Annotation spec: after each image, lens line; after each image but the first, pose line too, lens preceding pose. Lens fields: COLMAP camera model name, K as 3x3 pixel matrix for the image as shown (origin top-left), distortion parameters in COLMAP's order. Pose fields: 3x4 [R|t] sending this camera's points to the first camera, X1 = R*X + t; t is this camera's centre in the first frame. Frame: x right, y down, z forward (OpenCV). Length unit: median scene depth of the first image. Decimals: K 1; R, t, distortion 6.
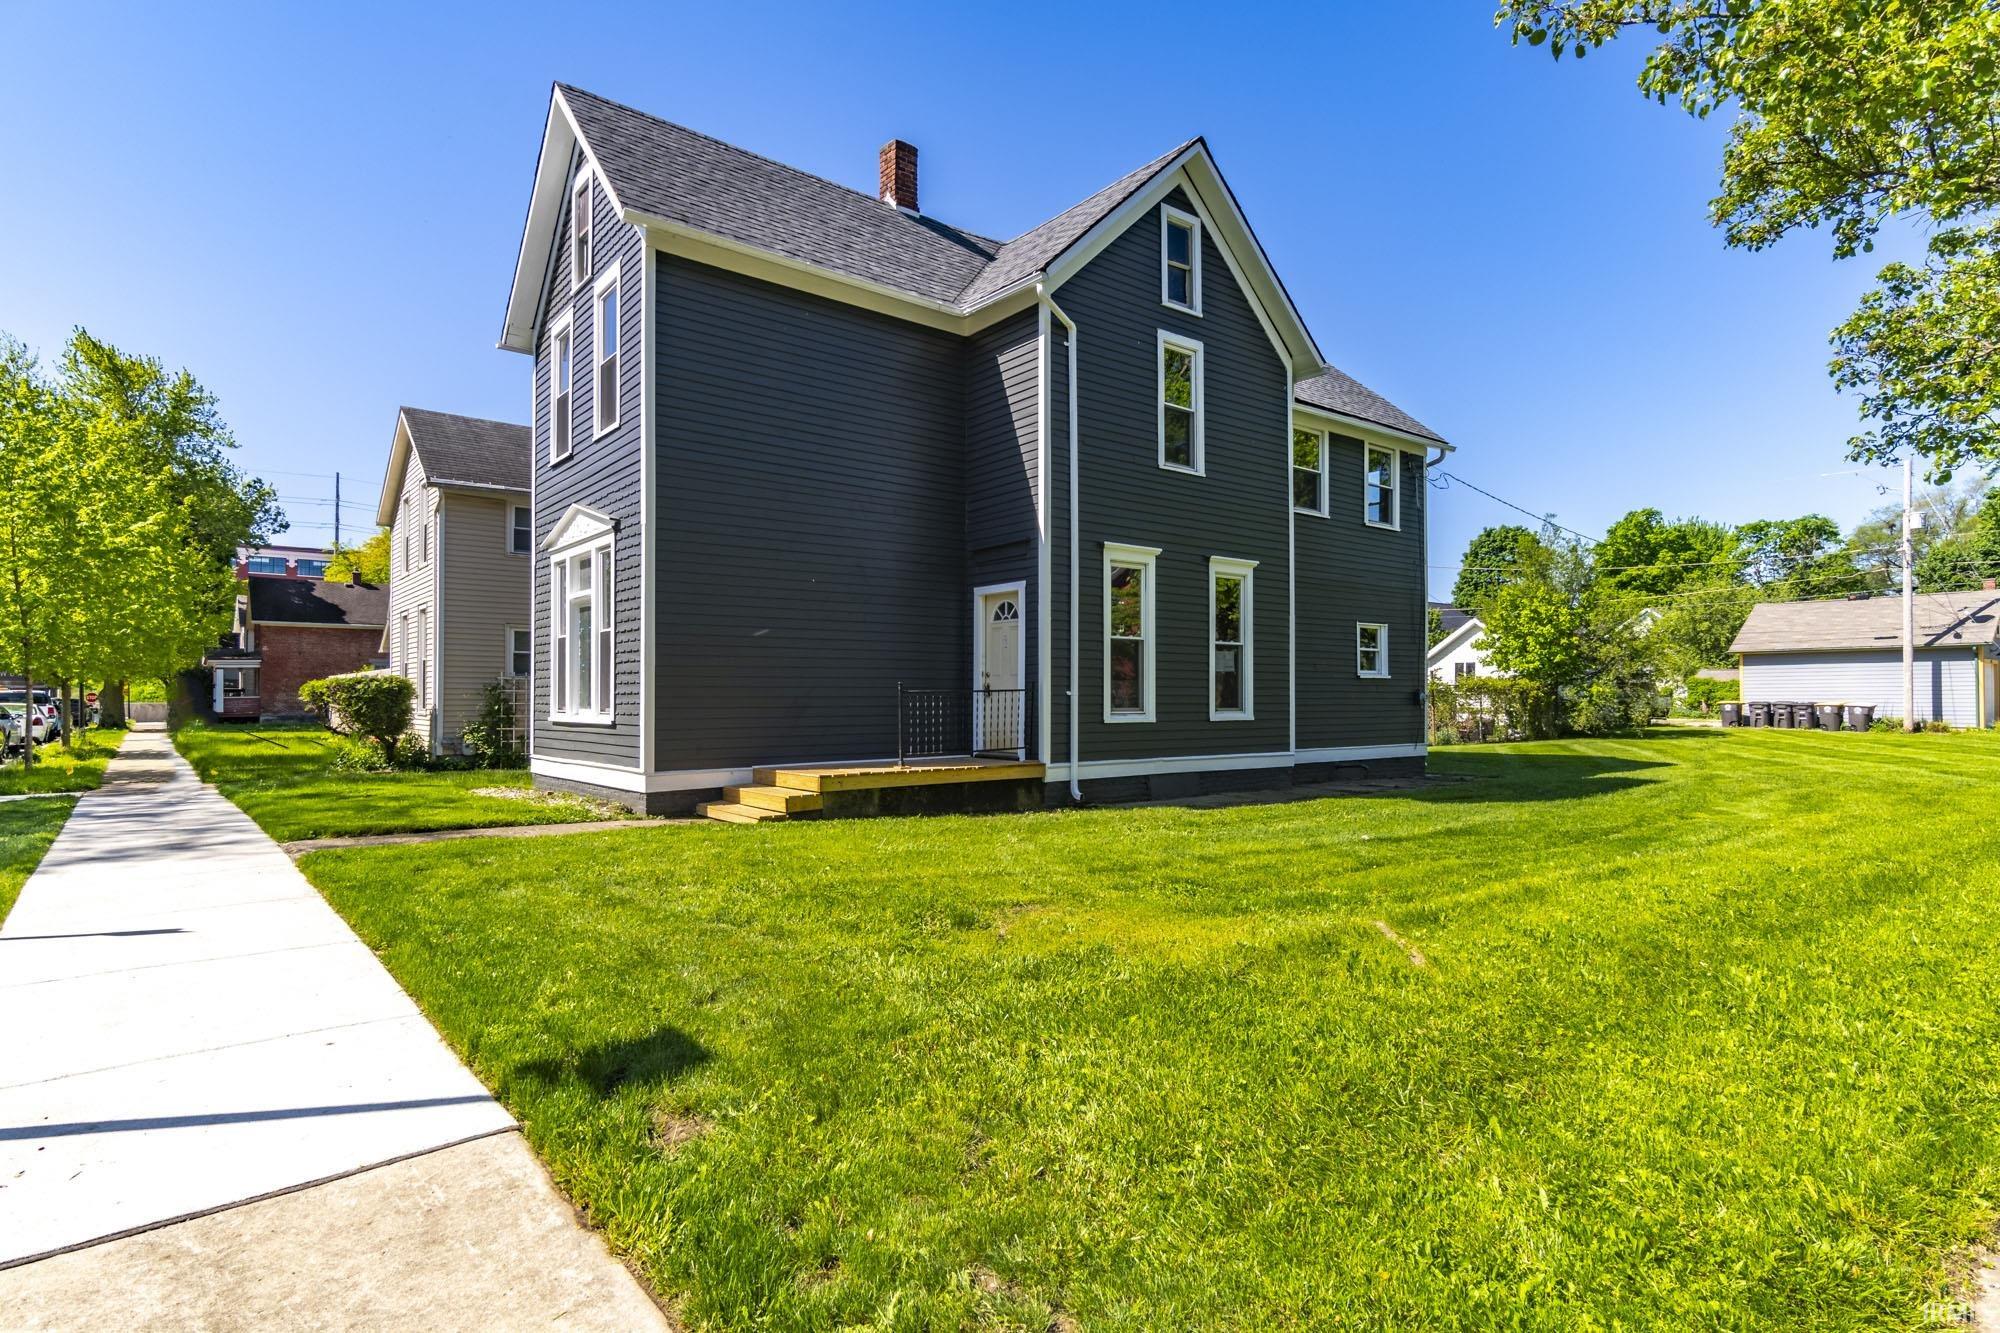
lens RADIAL K [[1083.3, 0, 1000.0], [0, 1083.3, 684.3], [0, 0, 1]] dist [0.004421, -0.000267]
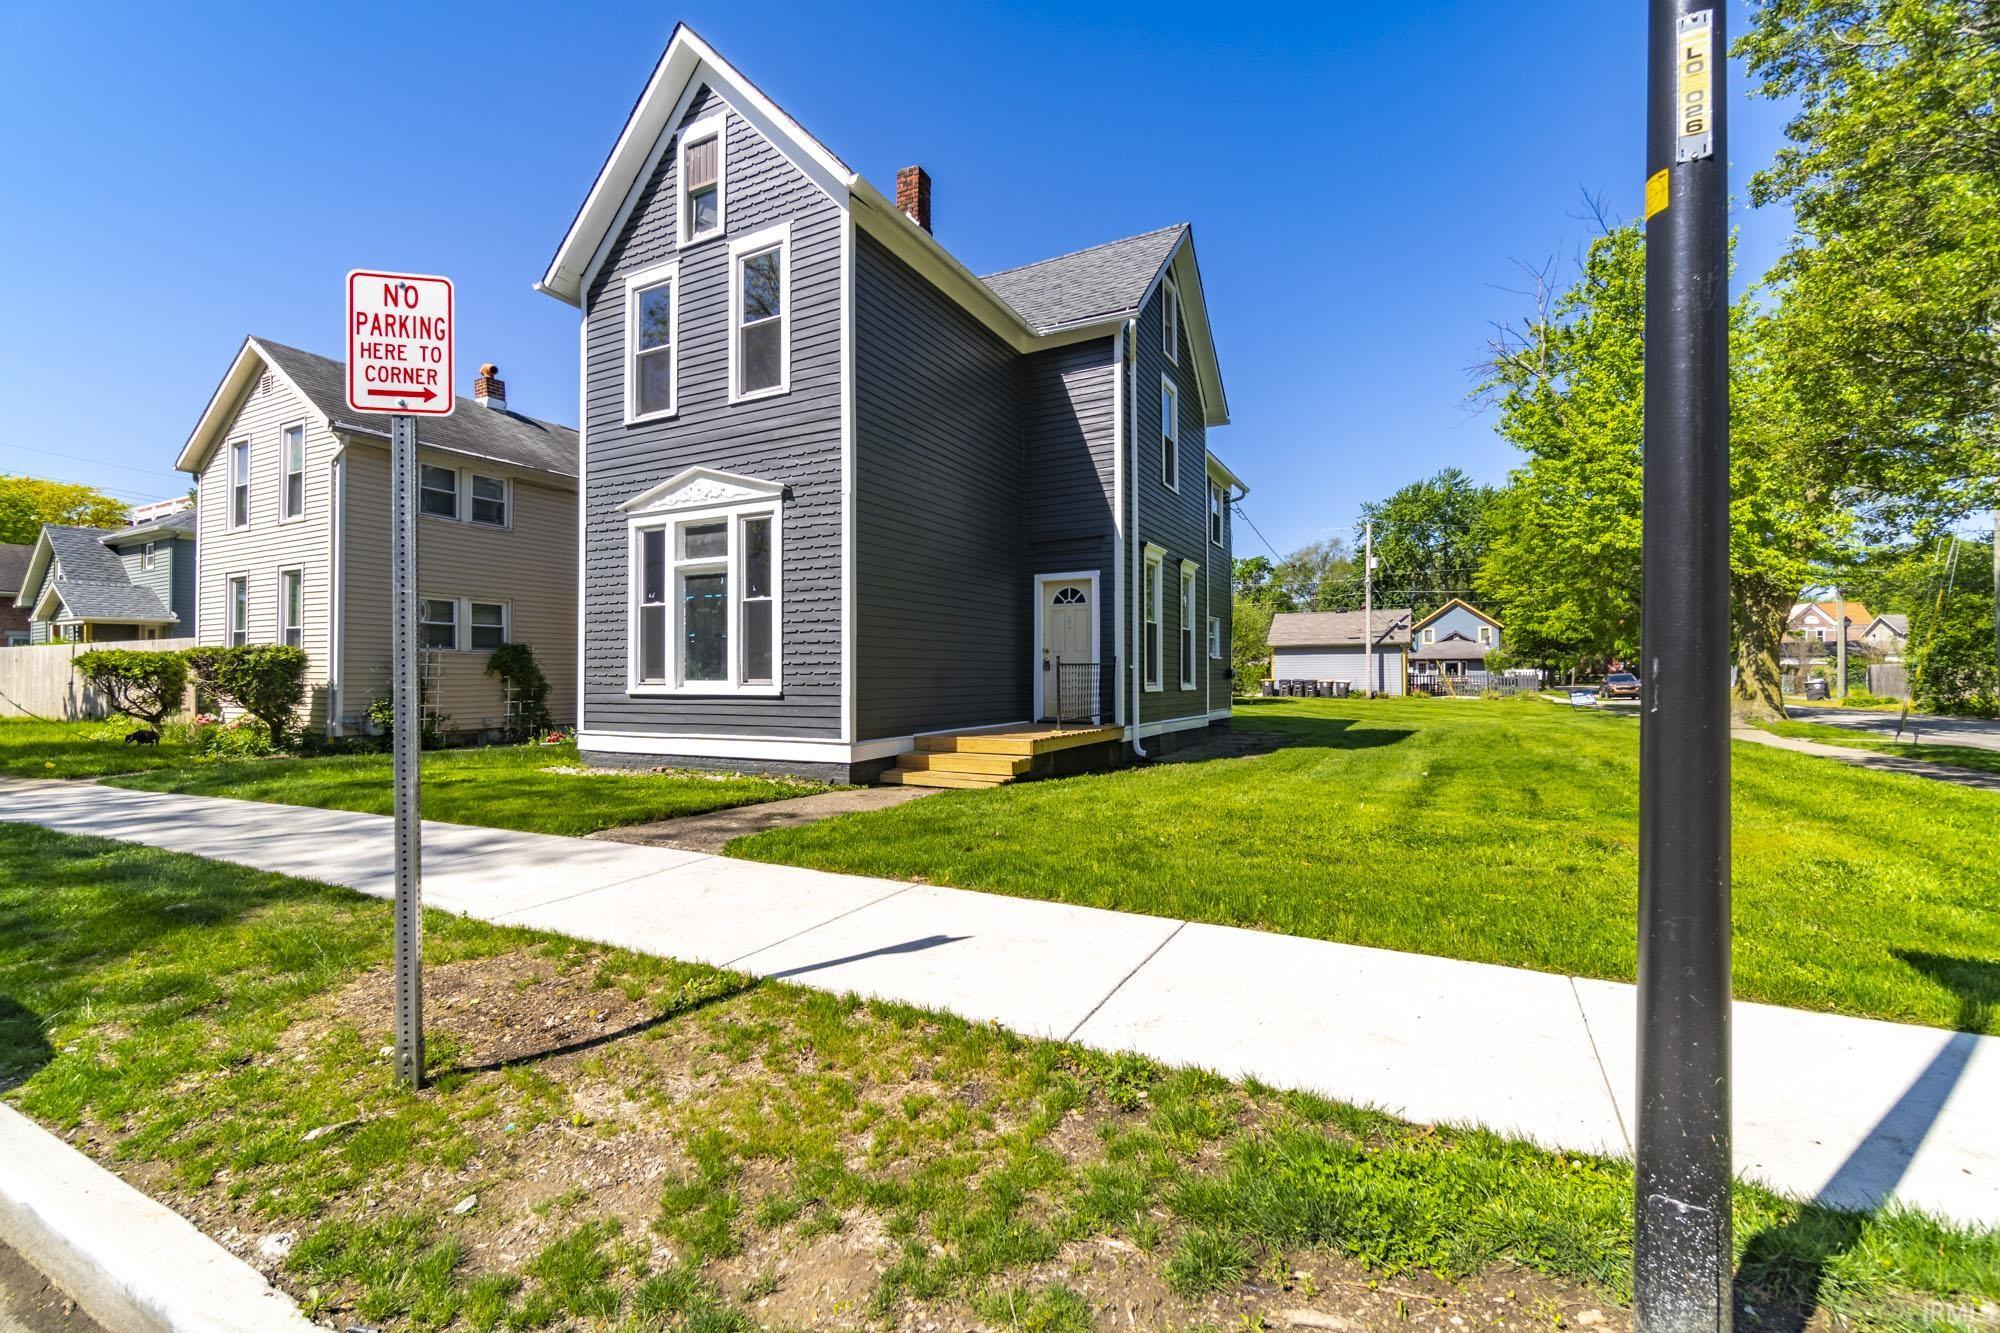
lens RADIAL K [[886.4, 0, 992.5], [0, 886.4, 666.9], [0, 0, 1]] dist [-0.006200, 0.000349]
pose [[0.911814, 0.005894, 0.410561, -0.457670], [-0.005406, 0.999983, -0.002349, 0.010662], [-0.410568, -0.000077, 0.911830, 0.170822]]
